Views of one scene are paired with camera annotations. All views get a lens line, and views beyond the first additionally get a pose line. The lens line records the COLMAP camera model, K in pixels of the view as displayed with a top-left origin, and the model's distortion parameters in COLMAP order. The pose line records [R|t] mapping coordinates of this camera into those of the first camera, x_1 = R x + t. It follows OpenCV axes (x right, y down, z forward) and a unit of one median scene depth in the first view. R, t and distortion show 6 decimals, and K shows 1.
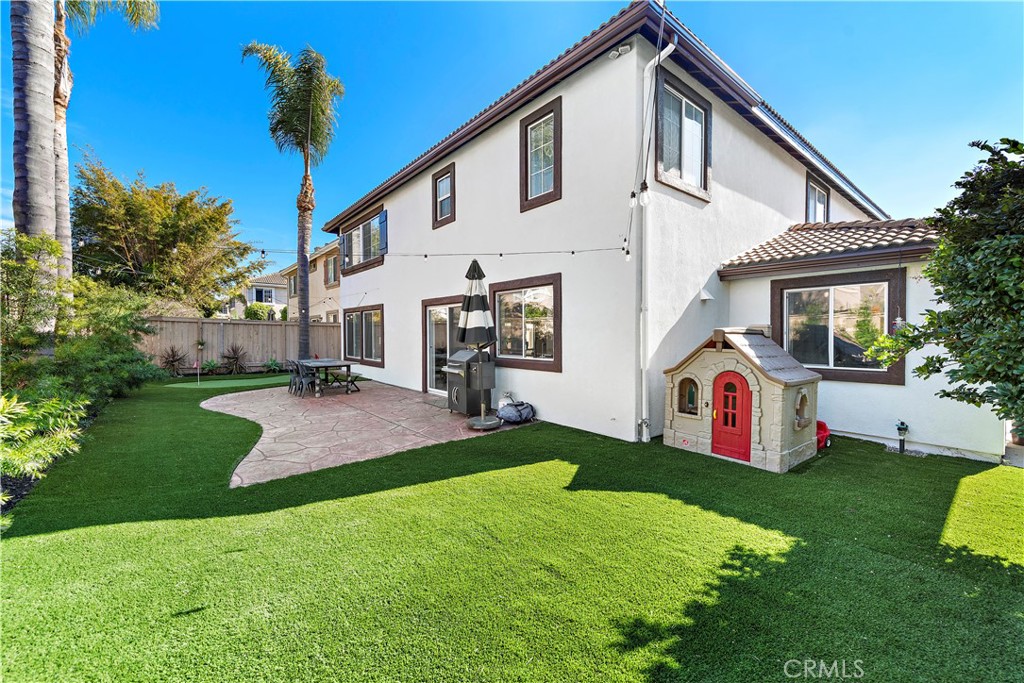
lens RADIAL K [[406.5, 0, 516.9], [0, 406.5, 345.2], [0, 0, 1]] dist [0.001253, 0.000374]
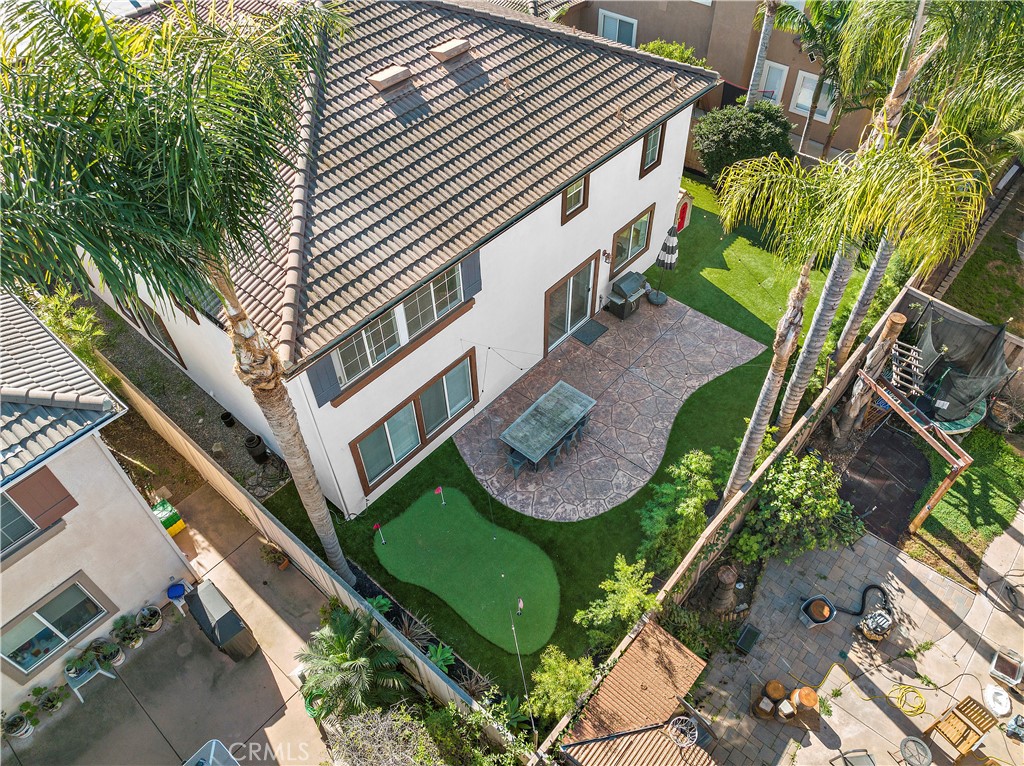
lens RADIAL K [[724.4, 0, 515.7], [0, 724.4, 386.5], [0, 0, 1]] dist [-0.037571, 0.002836]
pose [[-0.149836, -0.729009, 0.667903, -1.127921], [0.052294, 0.668740, 0.741655, -0.913381], [-0.987327, 0.146054, -0.062079, 0.878285]]
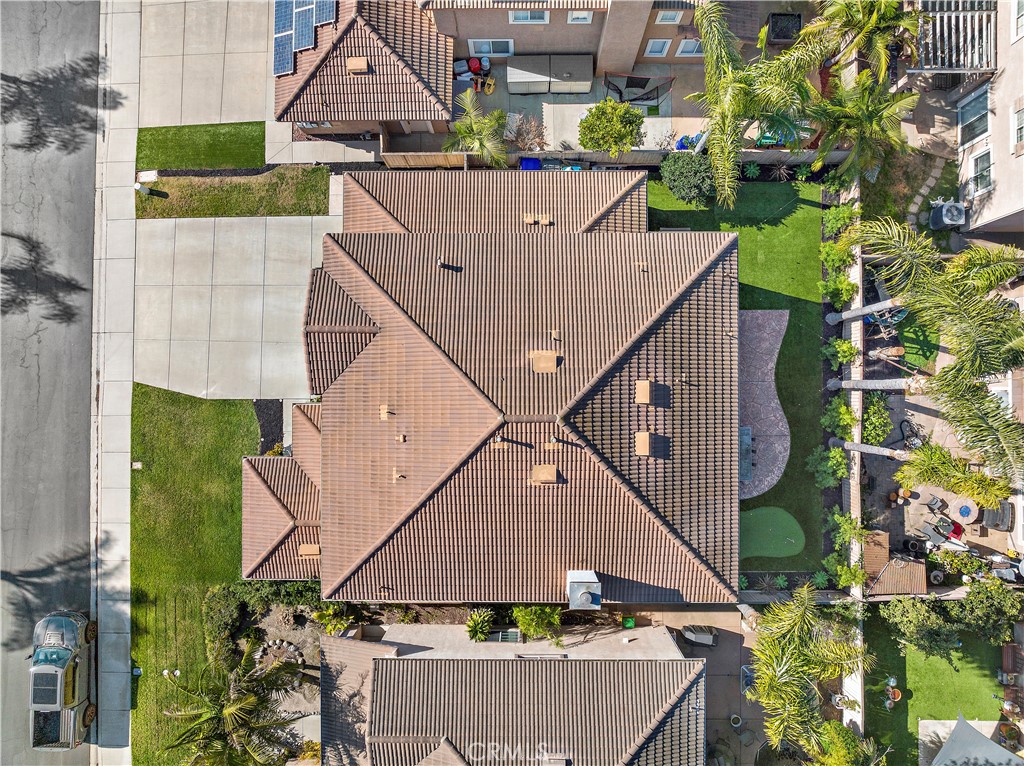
lens RADIAL K [[724.4, 0, 515.7], [0, 724.4, 386.5], [0, 0, 1]] dist [-0.037571, 0.002836]
pose [[-0.763440, -0.645674, 0.016264, 0.266465], [0.035981, -0.017375, 0.999201, -2.238450], [-0.644876, 0.763416, 0.036497, 0.961844]]
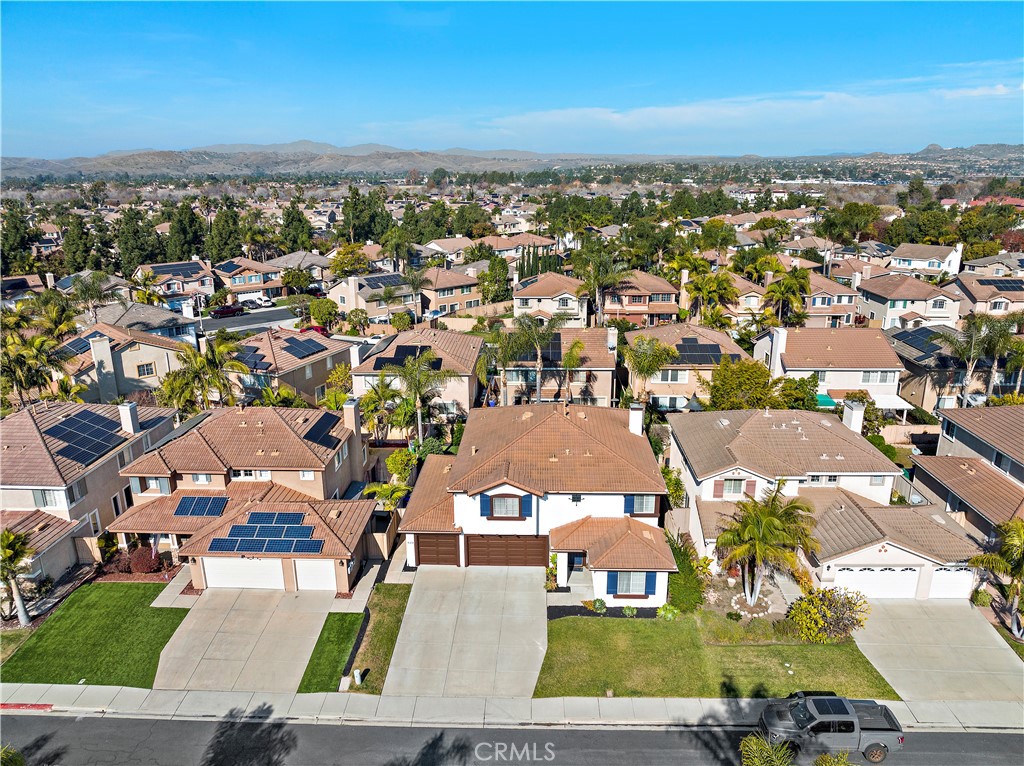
lens RADIAL K [[724.4, 0, 515.7], [0, 724.4, 386.5], [0, 0, 1]] dist [-0.037571, 0.002836]
pose [[-0.668832, 0.219035, -0.710414, 2.925455], [-0.019831, 0.950013, 0.311579, -1.755972], [0.743149, 0.222483, -0.631055, 3.203517]]
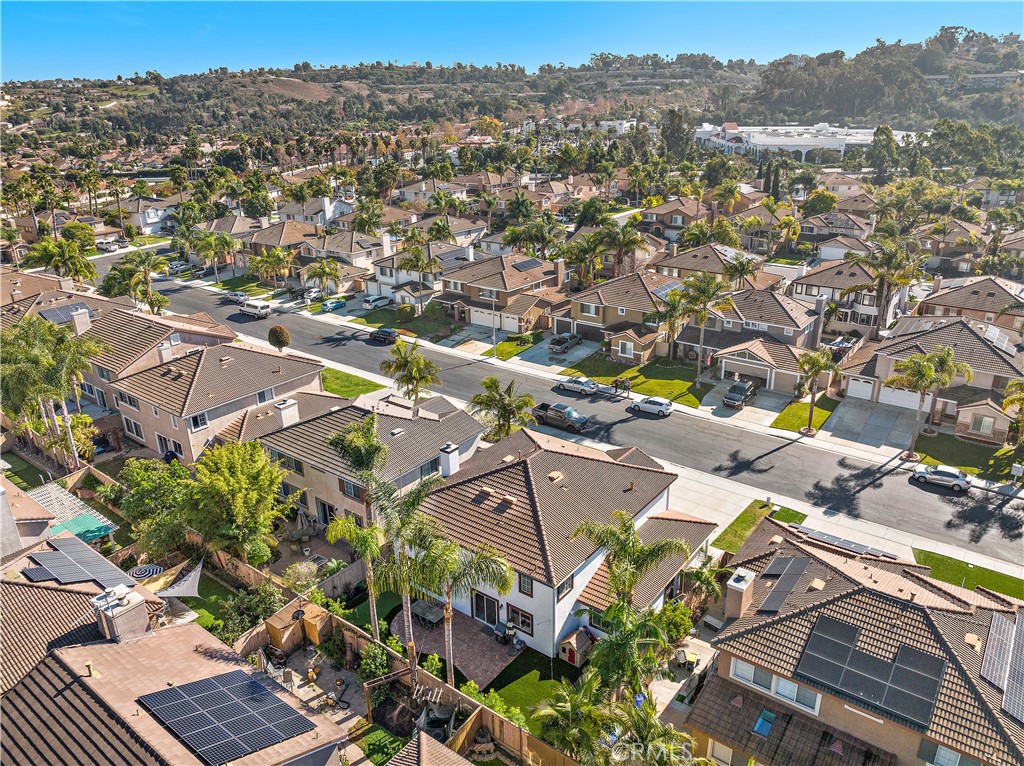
lens RADIAL K [[733.9, 0, 519.4], [0, 733.9, 369.5], [0, 0, 1]] dist [-0.051412, 0.029914]
pose [[0.974803, -0.087644, 0.205129, -0.534648], [0.018636, 0.948363, 0.316638, -2.003963], [-0.222288, -0.304837, 0.926101, -2.009912]]
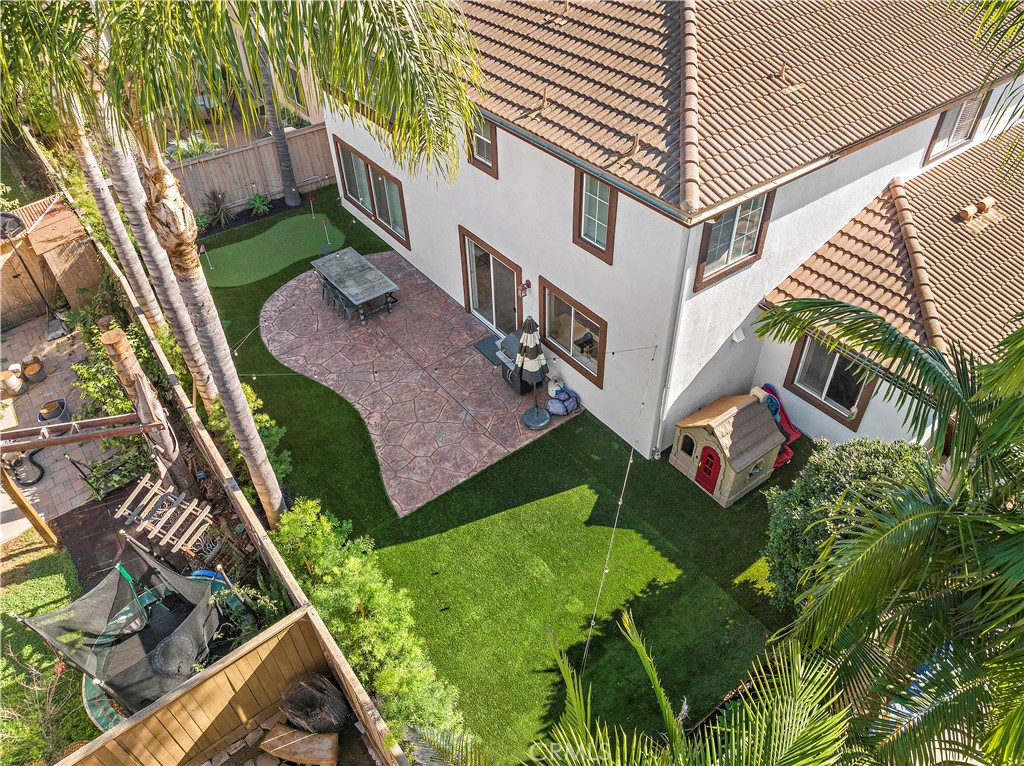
lens RADIAL K [[724.4, 0, 515.7], [0, 724.4, 386.5], [0, 0, 1]] dist [-0.037571, 0.002836]
pose [[0.998277, 0.024689, -0.053229, -0.014102], [0.015568, 0.763208, 0.645965, -0.615834], [0.056573, -0.645681, 0.761509, -0.293075]]
